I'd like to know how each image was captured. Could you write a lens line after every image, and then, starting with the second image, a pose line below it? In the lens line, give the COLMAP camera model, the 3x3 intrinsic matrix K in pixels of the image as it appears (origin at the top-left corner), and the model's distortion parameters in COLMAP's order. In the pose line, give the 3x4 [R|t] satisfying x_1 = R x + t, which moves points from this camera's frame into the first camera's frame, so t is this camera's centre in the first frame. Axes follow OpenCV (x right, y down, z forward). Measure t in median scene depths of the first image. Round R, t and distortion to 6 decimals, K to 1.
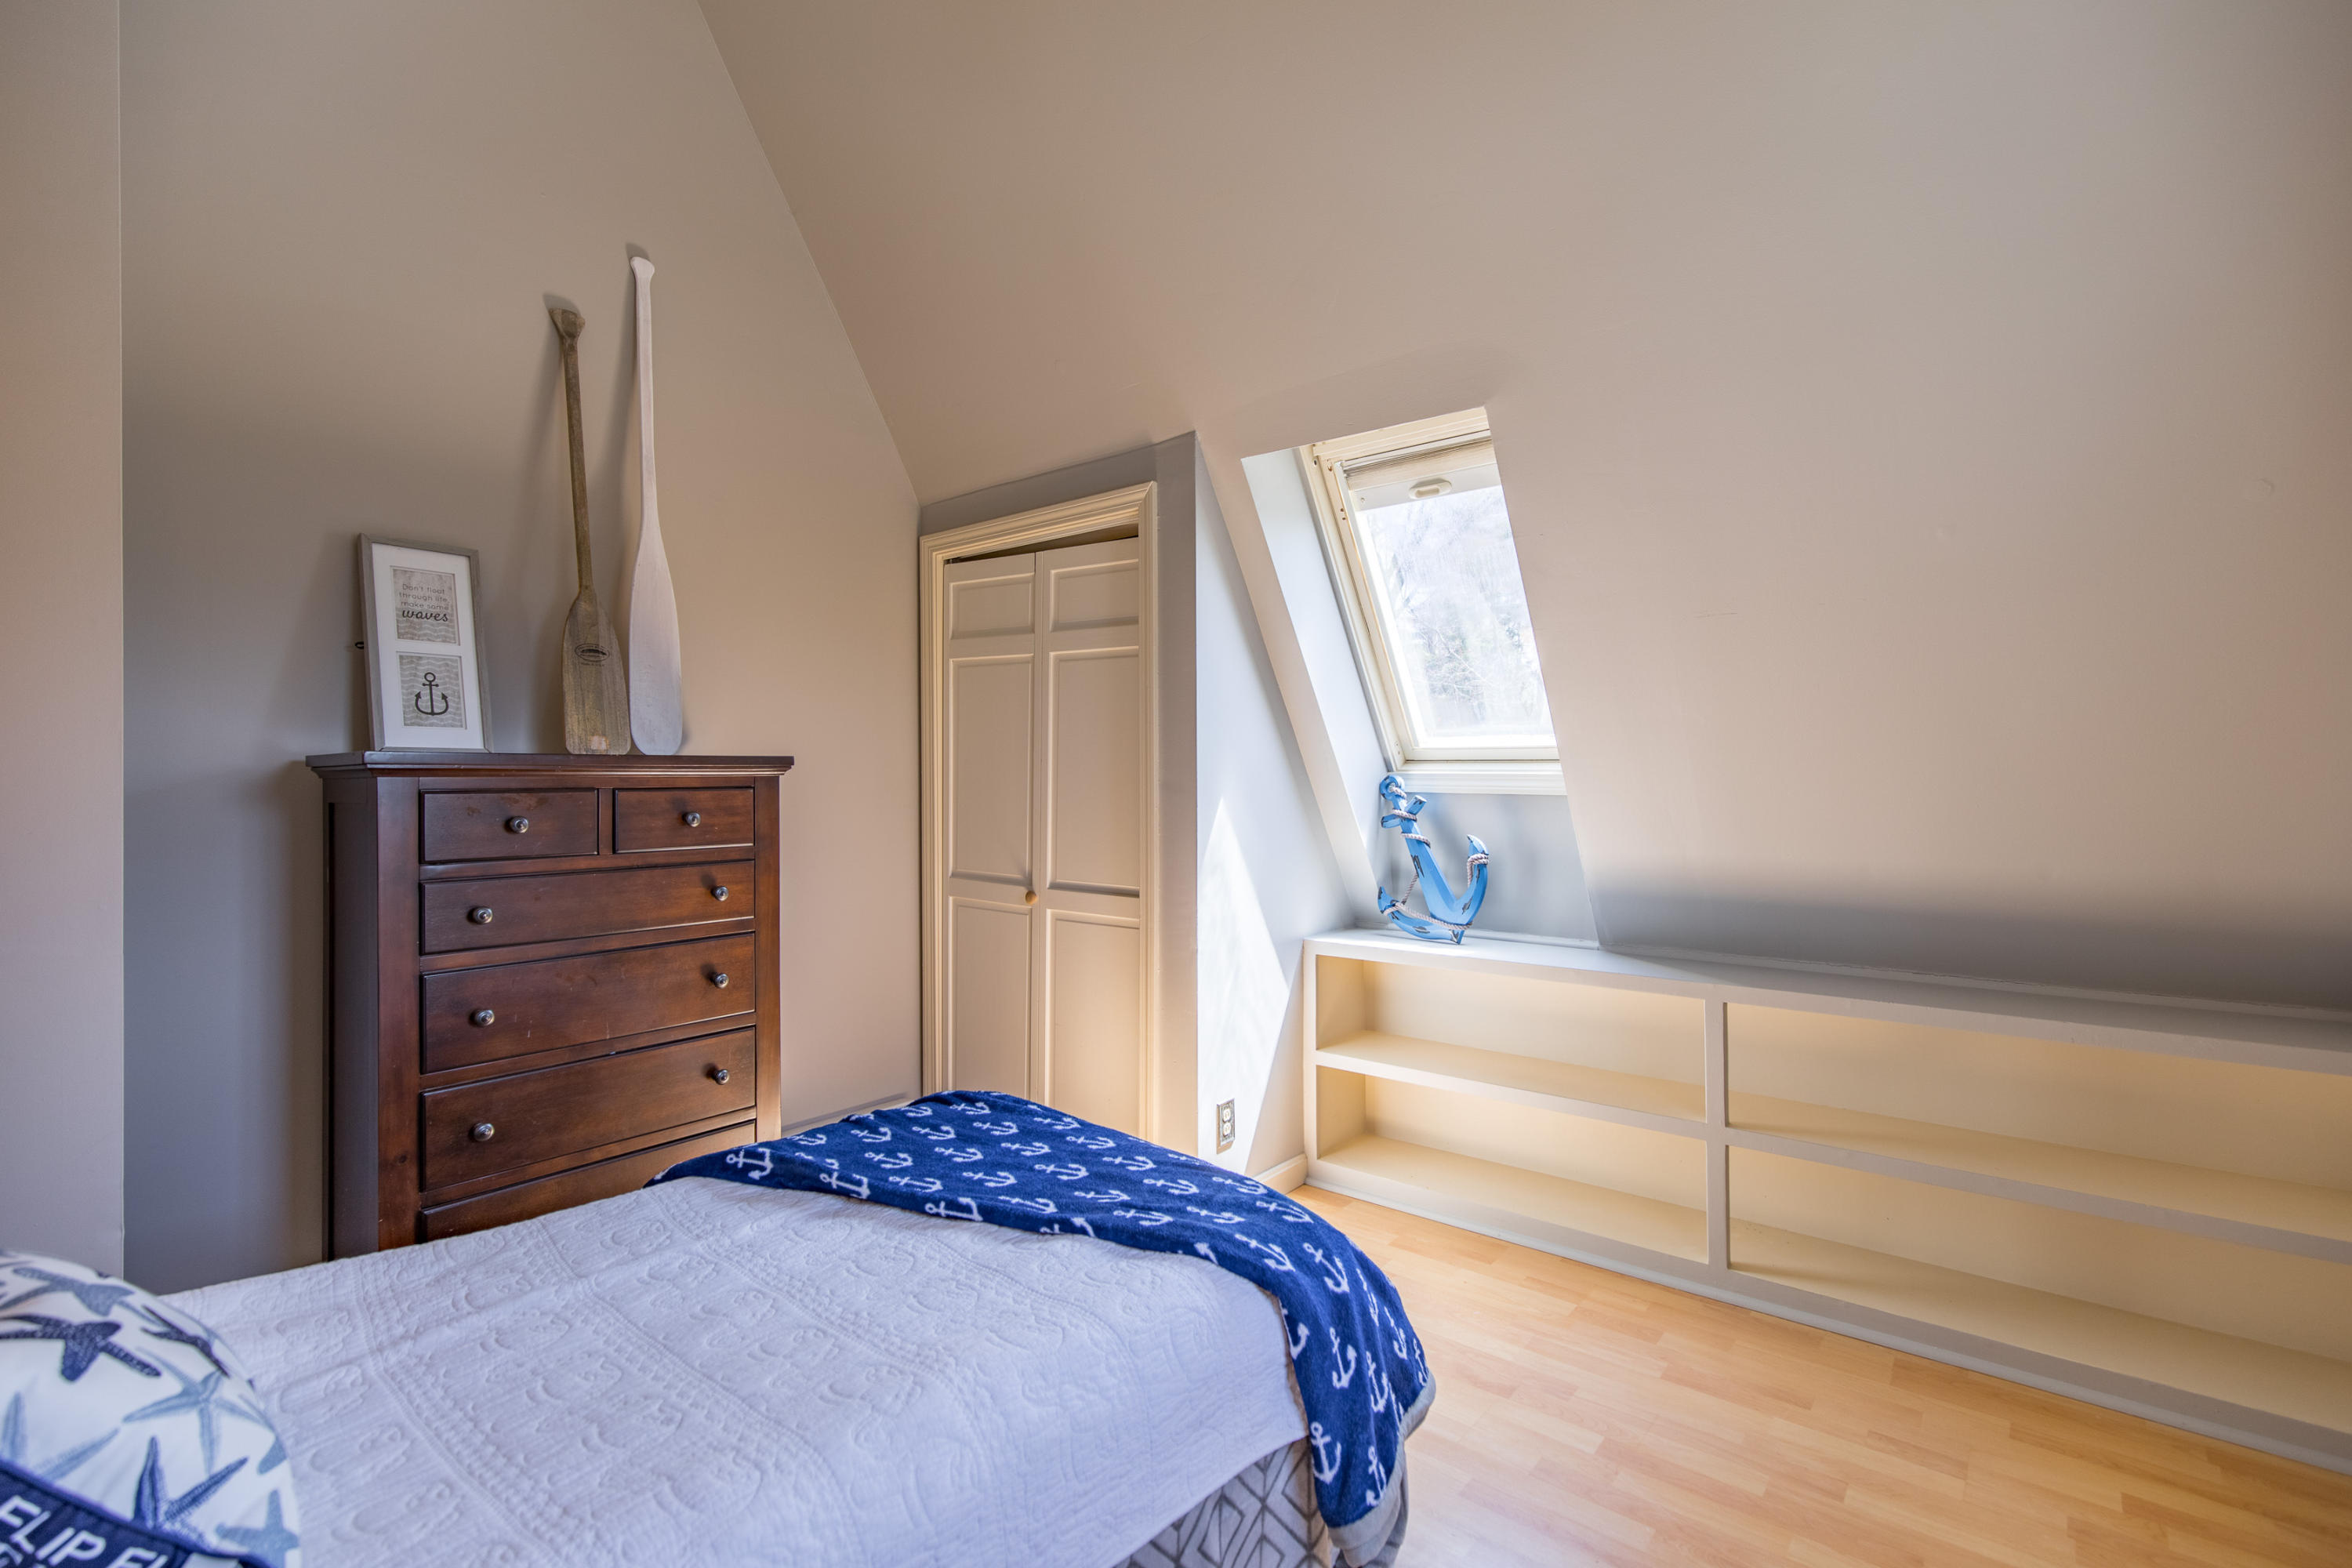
lens RADIAL K [[1056.7, 0, 1186.3], [0, 1056.7, 780.5], [0, 0, 1]] dist [-0.000779, -0.000255]
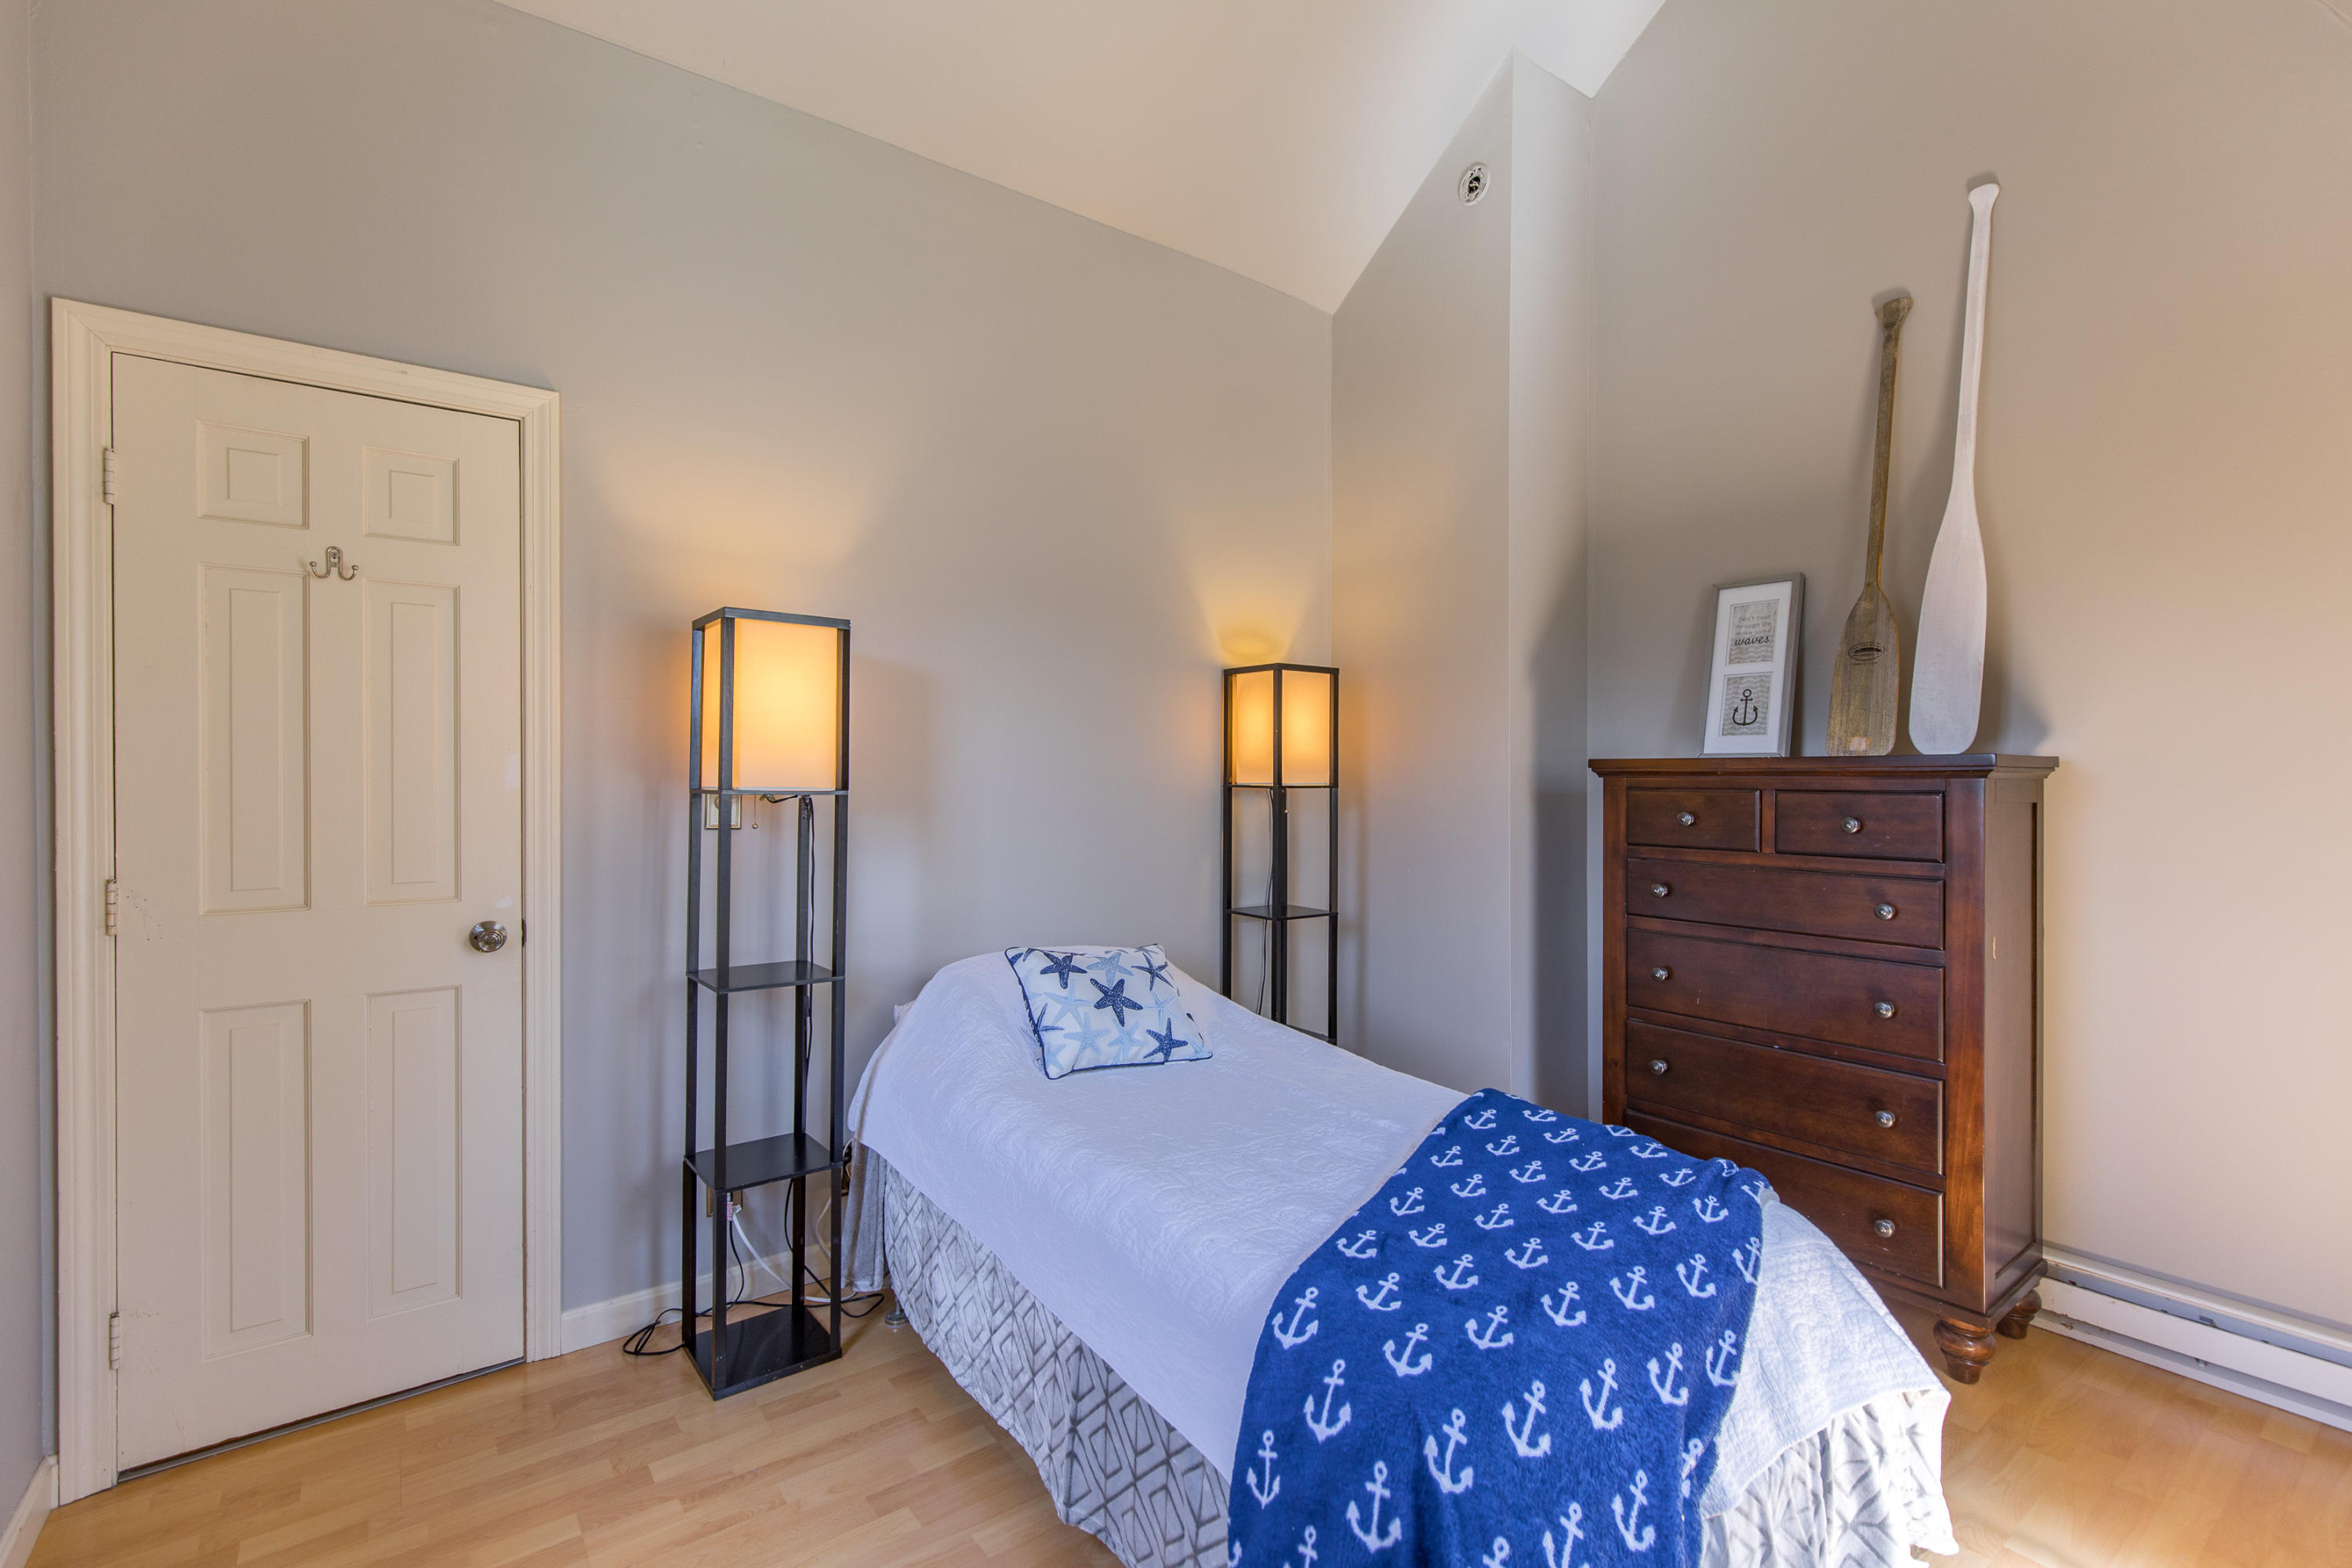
lens RADIAL K [[1056.7, 0, 1185.2], [0, 1056.7, 778.8], [0, 0, 1]] dist [-0.000779, -0.000255]
pose [[-0.240038, 0.008354, -0.970728, 0.582566], [-0.001650, 0.999958, 0.009014, -0.011572], [0.970762, 0.003765, -0.240014, 0.672553]]
